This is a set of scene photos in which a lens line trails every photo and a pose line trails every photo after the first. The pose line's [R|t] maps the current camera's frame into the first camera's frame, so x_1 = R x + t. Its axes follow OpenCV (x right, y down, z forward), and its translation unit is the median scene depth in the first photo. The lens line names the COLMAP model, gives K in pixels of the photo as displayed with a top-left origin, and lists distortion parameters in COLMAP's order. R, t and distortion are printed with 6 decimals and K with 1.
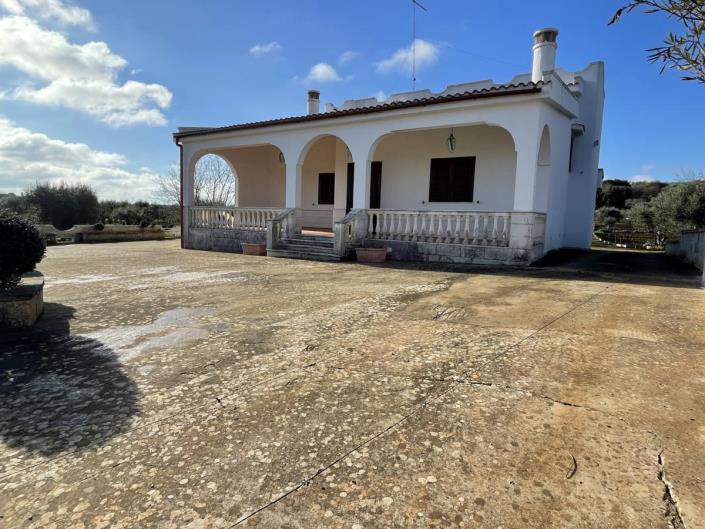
lens RADIAL K [[401.5, 0, 349.0], [0, 401.5, 260.7], [0, 0, 1]] dist [-0.004036, -0.001420]
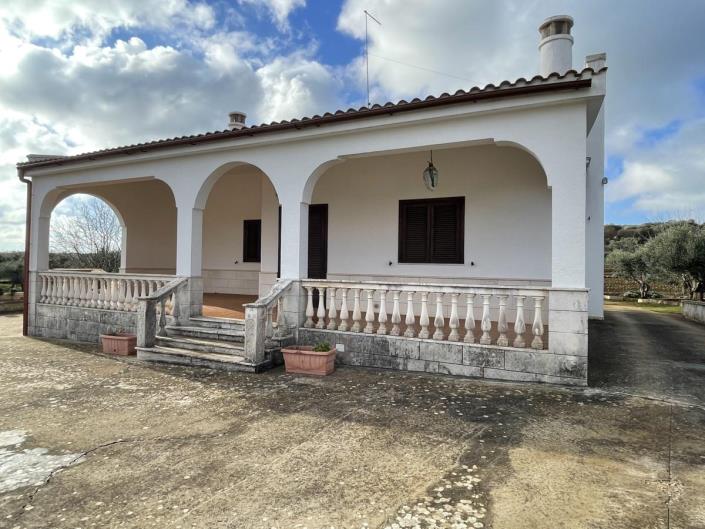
lens RADIAL K [[433.9, 0, 347.8], [0, 433.9, 260.7], [0, 0, 1]] dist [-0.005026, -0.003529]
pose [[0.994174, -0.014569, 0.106797, 0.044138], [0.026664, 0.993269, -0.112719, -0.083246], [-0.104436, 0.114910, 0.987871, 0.343869]]
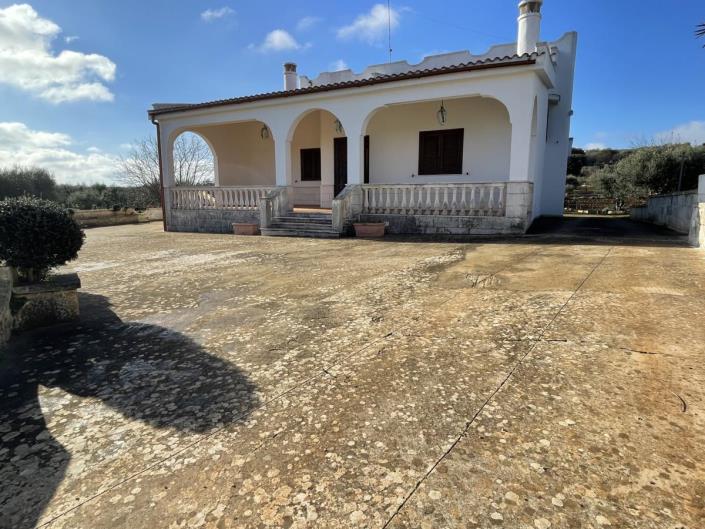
lens RADIAL K [[401.5, 0, 349.0], [0, 401.5, 260.7], [0, 0, 1]] dist [-0.004036, -0.001420]
pose [[0.995594, -0.047955, 0.080579, -0.079514], [0.043056, 0.997180, 0.061469, -0.000707], [-0.083300, -0.057729, 0.994851, -0.007262]]
